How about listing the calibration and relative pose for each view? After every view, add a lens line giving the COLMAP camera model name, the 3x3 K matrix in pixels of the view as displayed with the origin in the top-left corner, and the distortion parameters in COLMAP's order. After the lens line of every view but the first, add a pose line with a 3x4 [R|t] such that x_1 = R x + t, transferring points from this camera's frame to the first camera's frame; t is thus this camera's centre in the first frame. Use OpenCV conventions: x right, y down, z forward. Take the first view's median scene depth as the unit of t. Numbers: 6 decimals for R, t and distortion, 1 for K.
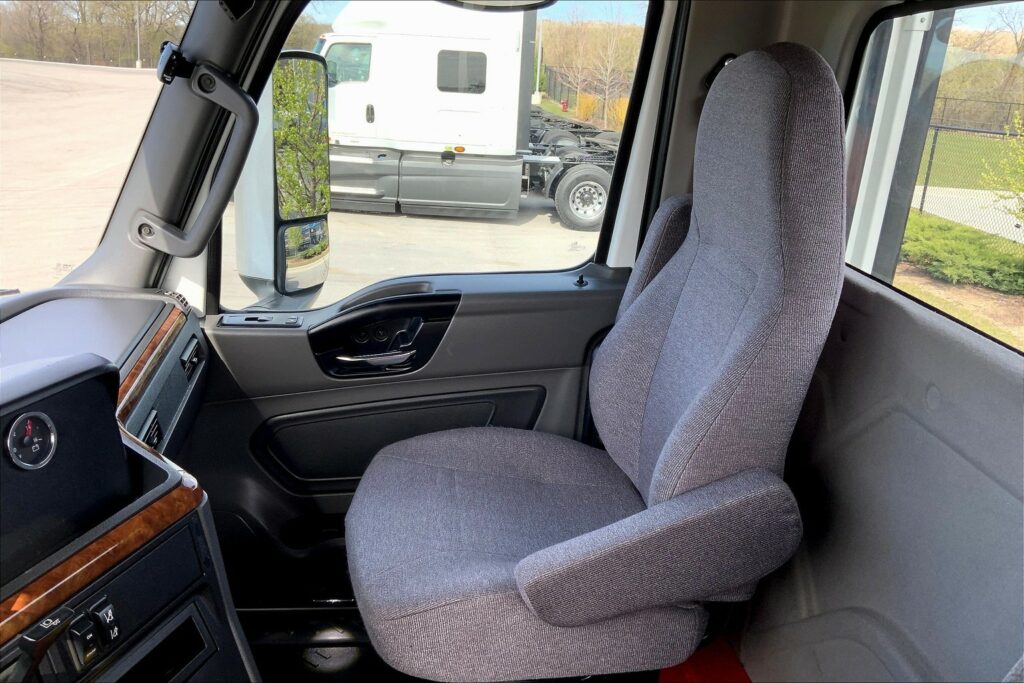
lens RADIAL K [[861.2, 0, 512.4], [0, 861.2, 339.5], [0, 0, 1]] dist [0.083945, -0.147047]
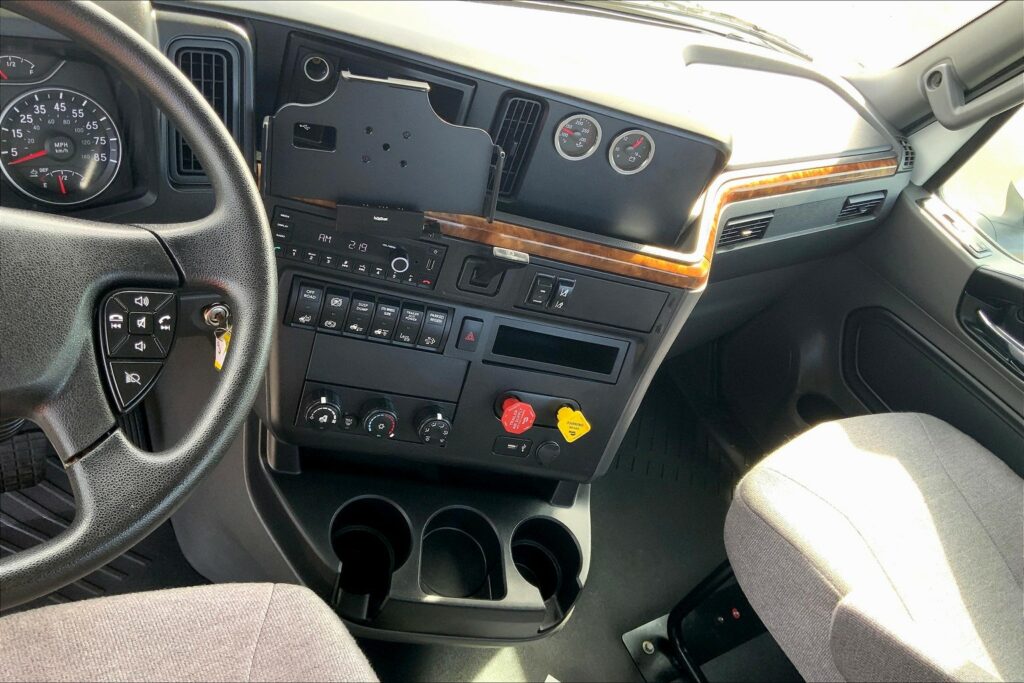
lens RADIAL K [[861.2, 0, 523.2], [0, 861.2, 338.8], [0, 0, 1]] dist [0.083945, -0.147047]
pose [[0.403377, 0.715747, -0.570081, 0.240127], [-0.586211, 0.680515, 0.439609, -0.133757], [0.702598, 0.156860, 0.694083, 0.075143]]
